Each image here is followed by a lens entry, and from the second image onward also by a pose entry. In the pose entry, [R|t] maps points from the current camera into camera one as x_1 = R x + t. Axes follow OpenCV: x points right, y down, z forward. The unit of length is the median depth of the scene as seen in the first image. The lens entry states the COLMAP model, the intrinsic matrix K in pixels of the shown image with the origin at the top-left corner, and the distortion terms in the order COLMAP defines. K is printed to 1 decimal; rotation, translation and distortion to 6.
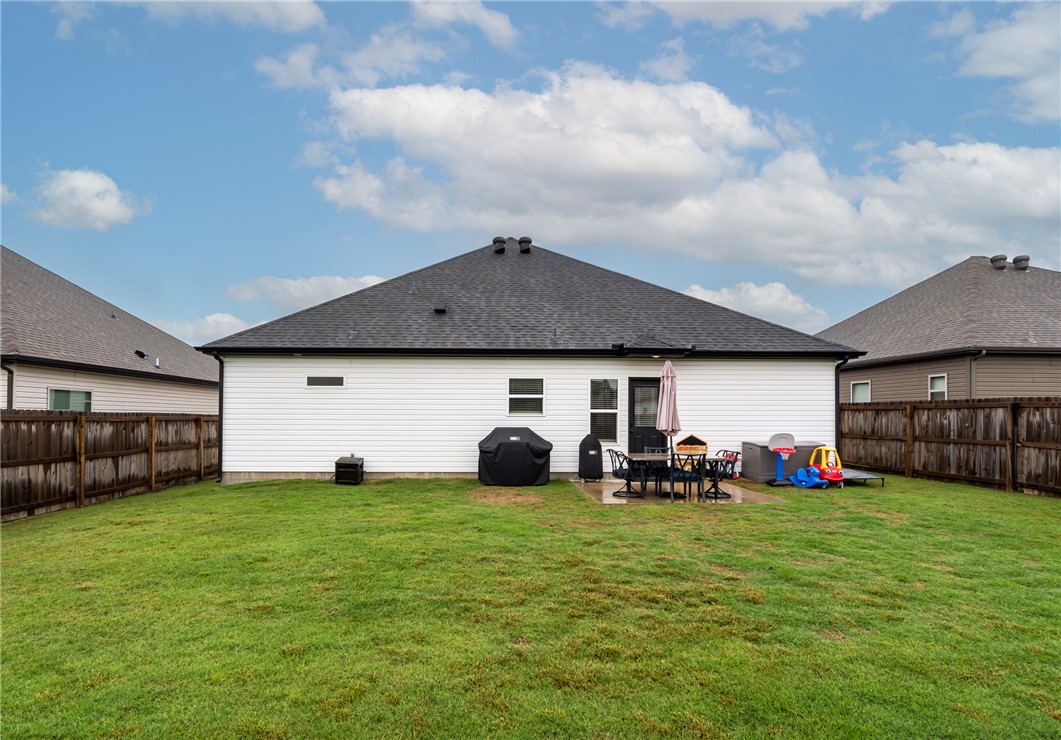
lens RADIAL K [[589.5, 0, 530.8], [0, 589.5, 378.3], [0, 0, 1]] dist [-0.004864, 0.002886]
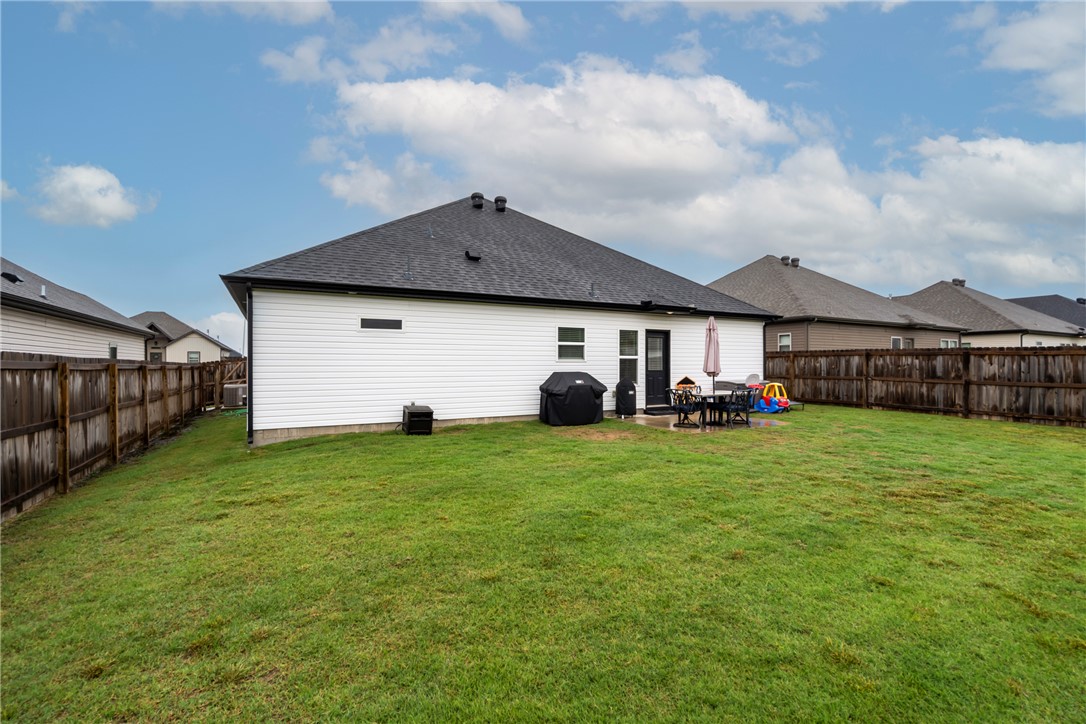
lens RADIAL K [[498.7, 0, 541.7], [0, 498.7, 351.0], [0, 0, 1]] dist [-0.005240, 0.001158]
pose [[0.884952, 0.007973, 0.465615, -0.493711], [-0.024192, 0.999290, 0.028869, 0.018954], [-0.465054, -0.036812, 0.884517, 0.204154]]
